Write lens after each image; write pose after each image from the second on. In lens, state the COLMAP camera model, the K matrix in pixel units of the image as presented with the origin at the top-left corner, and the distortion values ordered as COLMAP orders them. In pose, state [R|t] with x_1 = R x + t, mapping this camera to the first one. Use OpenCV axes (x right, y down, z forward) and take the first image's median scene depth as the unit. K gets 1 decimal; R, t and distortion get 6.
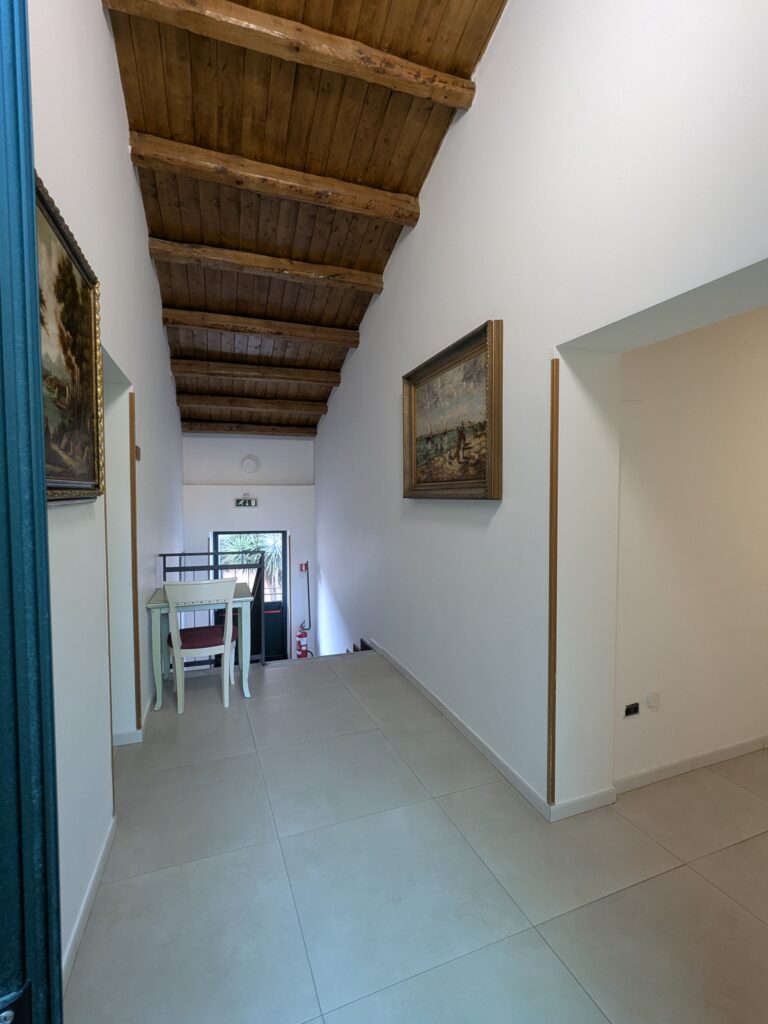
lens RADIAL K [[484.5, 0, 384.0], [0, 484.5, 512.0], [0, 0, 1]] dist [-0.000822, 0.000428]
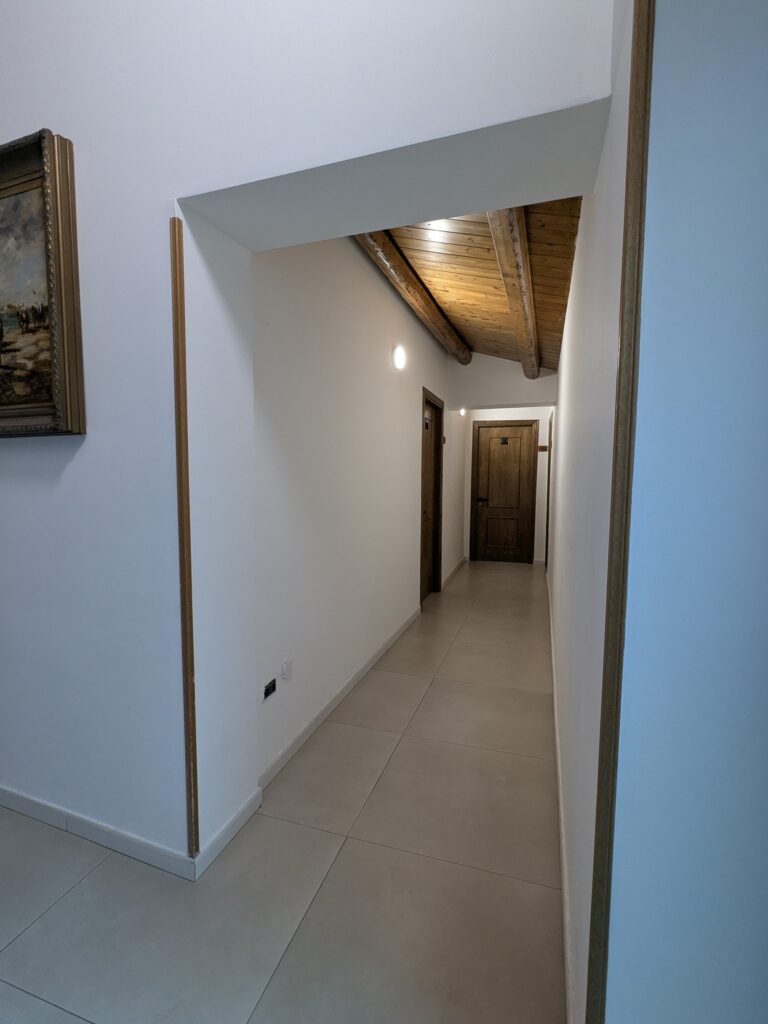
lens RADIAL K [[484.5, 0, 384.0], [0, 484.5, 512.0], [0, 0, 1]] dist [-0.000822, 0.000428]
pose [[0.640146, -0.054765, 0.766299, -0.000260], [0.024499, 0.998404, 0.050887, 0.051787], [-0.767863, -0.013801, 0.640466, 0.275957]]
